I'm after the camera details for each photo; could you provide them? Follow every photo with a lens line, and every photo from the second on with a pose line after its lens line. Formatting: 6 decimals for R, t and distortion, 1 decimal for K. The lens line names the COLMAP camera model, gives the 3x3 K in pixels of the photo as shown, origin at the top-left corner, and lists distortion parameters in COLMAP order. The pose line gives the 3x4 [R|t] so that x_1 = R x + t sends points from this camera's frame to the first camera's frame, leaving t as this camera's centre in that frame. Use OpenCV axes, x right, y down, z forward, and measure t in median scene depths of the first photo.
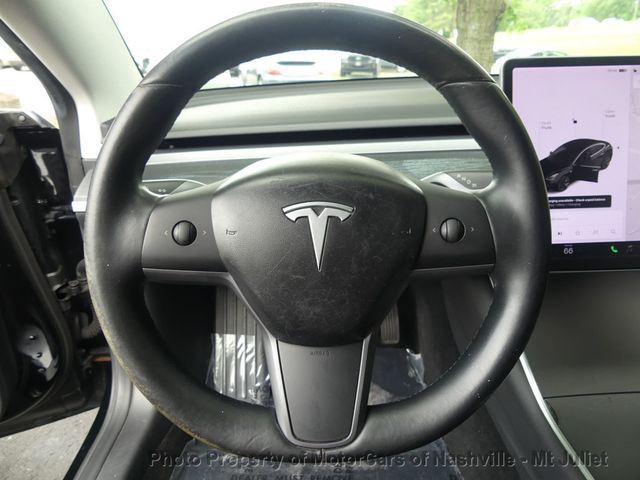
lens RADIAL K [[477.5, 0, 327.6], [0, 477.5, 239.0], [0, 0, 1]] dist [-0.013716, 0.004164]
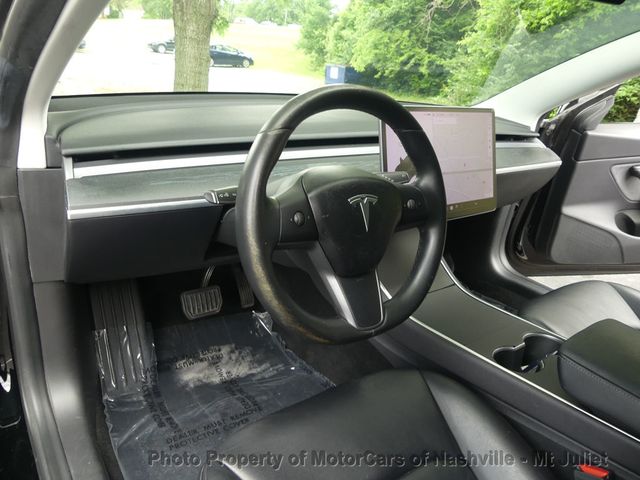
lens RADIAL K [[477.5, 0, 329.1], [0, 477.5, 242.6], [0, 0, 1]] dist [-0.013716, 0.004164]
pose [[0.807334, -0.123057, 0.577121, -0.805601], [0.105732, 0.992353, 0.063686, -0.017215], [-0.580544, 0.009604, 0.814172, -0.281979]]
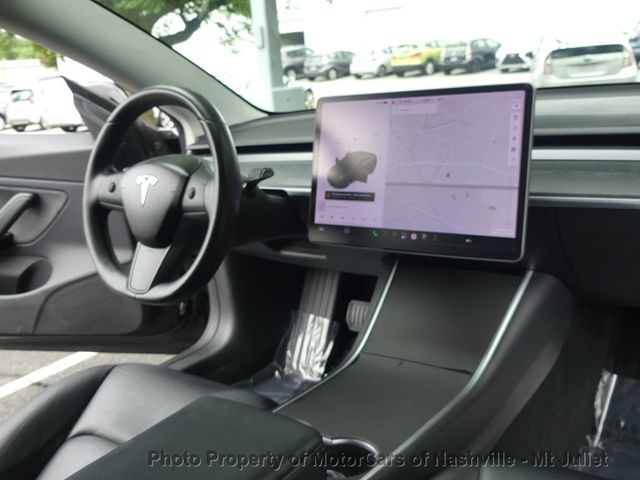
lens RADIAL K [[664.2, 0, 319.6], [0, 664.2, 242.1], [0, 0, 1]] dist [-0.019217, 0.000000]
pose [[0.778615, 0.104801, -0.618689, 1.642253], [-0.150024, 0.988451, -0.021368, 0.110104], [0.609305, 0.109456, 0.785345, -0.563447]]
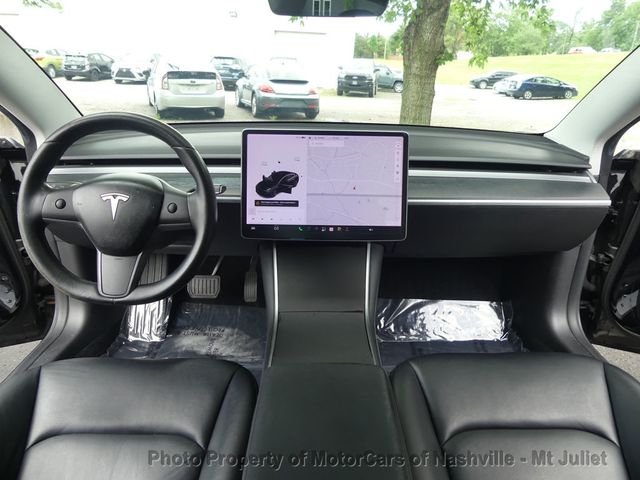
lens RADIAL K [[477.5, 0, 322.7], [0, 477.5, 242.2], [0, 0, 1]] dist [-0.013716, 0.004164]
pose [[0.998936, 0.046125, 0.000298, 0.693767], [-0.046107, 0.998691, -0.022167, 0.116126], [-0.001320, 0.022130, 0.999754, -0.940134]]
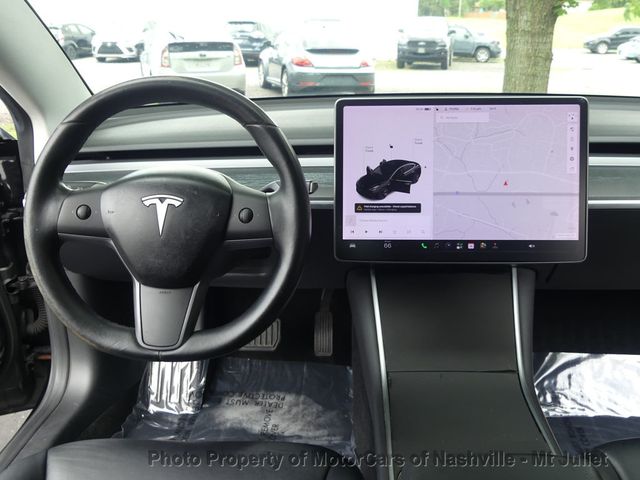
lens RADIAL K [[664.2, 0, 325.4], [0, 664.2, 250.3], [0, 0, 1]] dist [-0.019217, 0.000000]
pose [[0.996401, 0.034619, -0.077372, 0.476096], [-0.038791, 0.997836, -0.053090, 0.139784], [0.075366, 0.055900, 0.995588, -0.803572]]
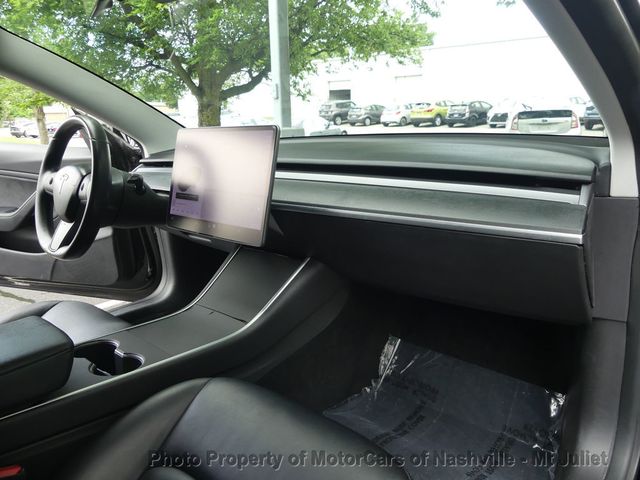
lens RADIAL K [[477.5, 0, 313.9], [0, 477.5, 243.8], [0, 0, 1]] dist [-0.013716, 0.004164]
pose [[0.717720, 0.165228, -0.676445, 2.313451], [-0.224957, 0.974368, -0.000684, -0.000649], [0.658994, 0.152663, 0.736493, -0.129173]]
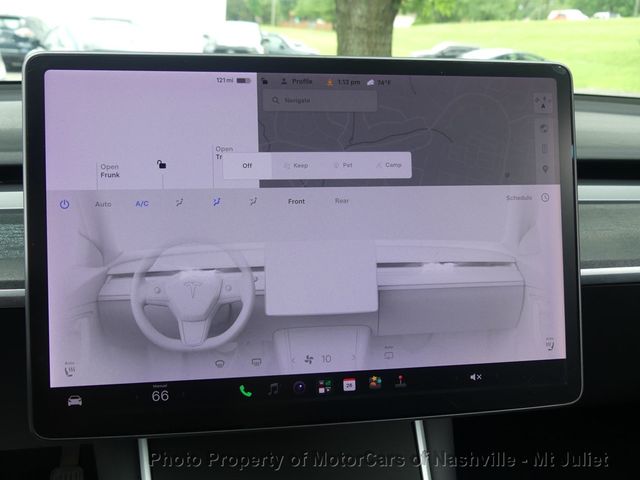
lens RADIAL K [[787.0, 0, 326.8], [0, 787.0, 243.0], [0, 0, 1]] dist [-0.007622, 0.000000]
pose [[0.984226, 0.006877, 0.176783, 0.532107], [0.015033, 0.992379, -0.122299, -0.035982], [-0.176277, 0.123027, 0.976622, 0.059479]]
